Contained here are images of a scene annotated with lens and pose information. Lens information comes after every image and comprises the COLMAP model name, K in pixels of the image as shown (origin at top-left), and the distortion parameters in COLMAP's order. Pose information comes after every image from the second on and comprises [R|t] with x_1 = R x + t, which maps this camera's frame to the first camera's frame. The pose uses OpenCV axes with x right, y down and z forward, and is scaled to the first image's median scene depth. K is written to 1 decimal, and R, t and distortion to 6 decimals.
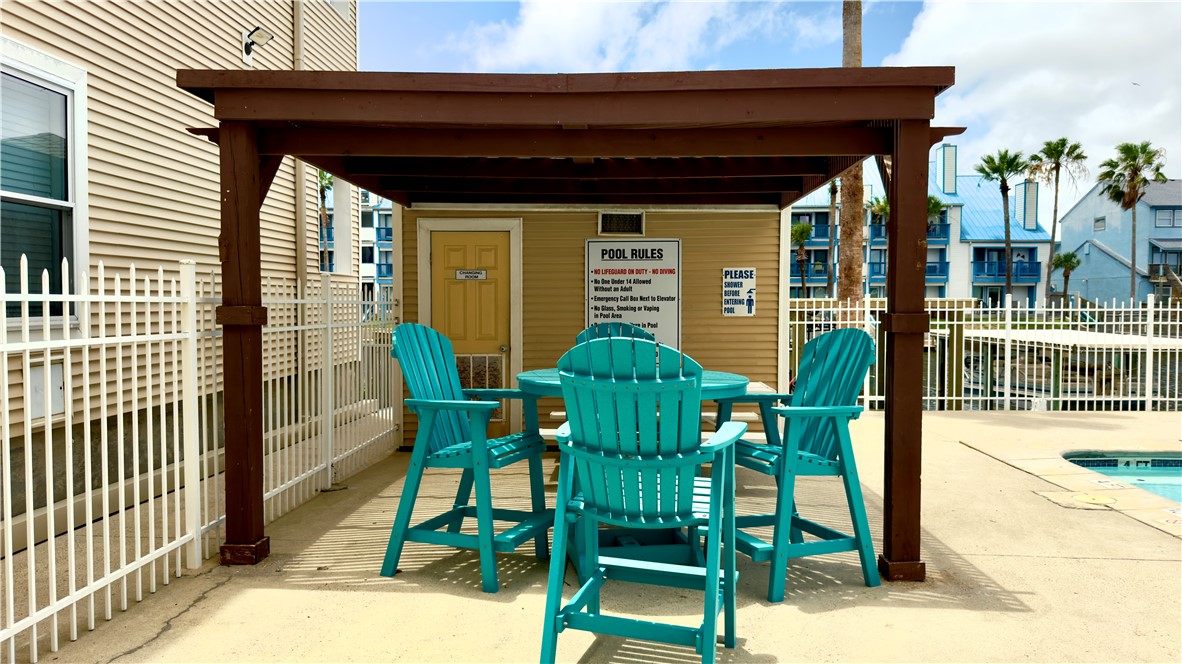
lens RADIAL K [[822.5, 0, 592.3], [0, 822.5, 333.5], [0, 0, 1]] dist [0.053428, -0.053336]
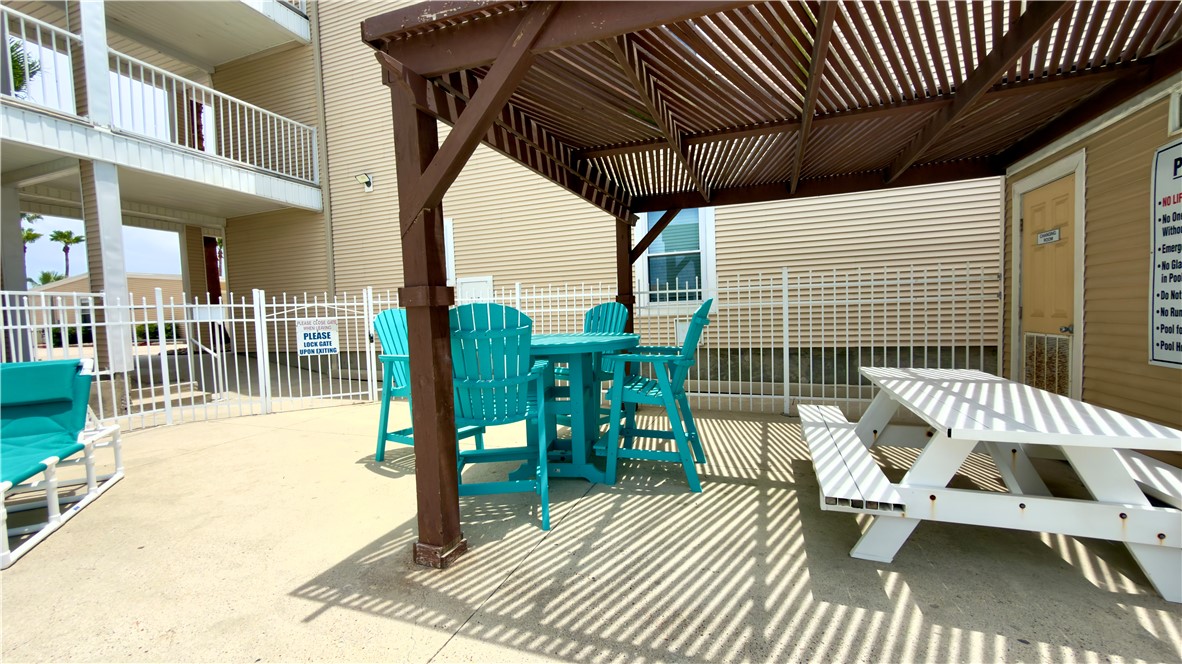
lens RADIAL K [[475.1, 0, 591.1], [0, 475.1, 332.8], [0, 0, 1]] dist [-0.003707, 0.001401]
pose [[-0.312173, 0.048778, -0.948772, 0.448548], [-0.005526, 0.998571, 0.053157, 0.000913], [0.950009, 0.021837, -0.311457, 0.723789]]
